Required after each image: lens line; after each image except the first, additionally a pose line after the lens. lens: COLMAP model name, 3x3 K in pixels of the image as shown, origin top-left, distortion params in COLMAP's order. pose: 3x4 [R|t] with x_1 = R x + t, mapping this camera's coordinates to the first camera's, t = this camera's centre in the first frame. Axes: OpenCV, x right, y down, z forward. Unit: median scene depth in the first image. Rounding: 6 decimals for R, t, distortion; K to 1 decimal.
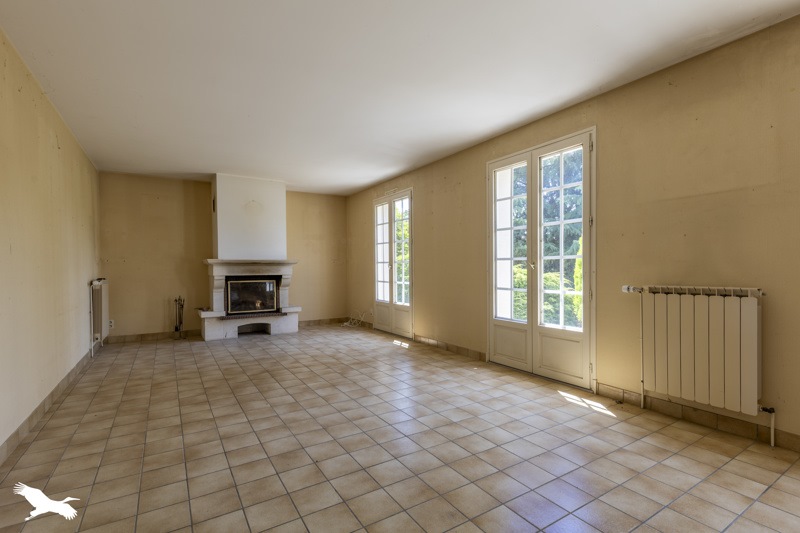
lens RADIAL K [[379.4, 0, 399.9], [0, 379.4, 267.2], [0, 0, 1]] dist [0.000211, 0.000137]
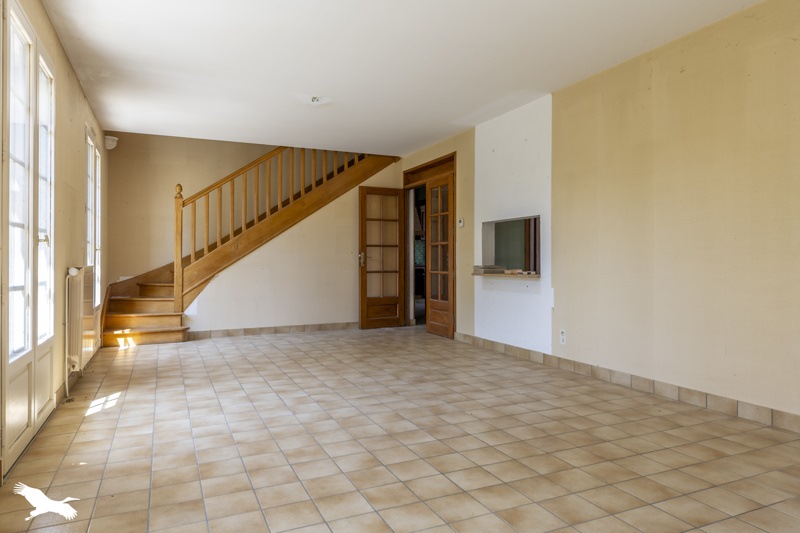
lens RADIAL K [[530.6, 0, 400.7], [0, 530.6, 264.6], [0, 0, 1]] dist [-0.003463, -0.000602]
pose [[-0.991117, 0.009536, 0.132649, -0.305604], [0.010044, 0.999945, 0.003165, 0.037272], [-0.132612, 0.004470, -0.991158, 1.834679]]
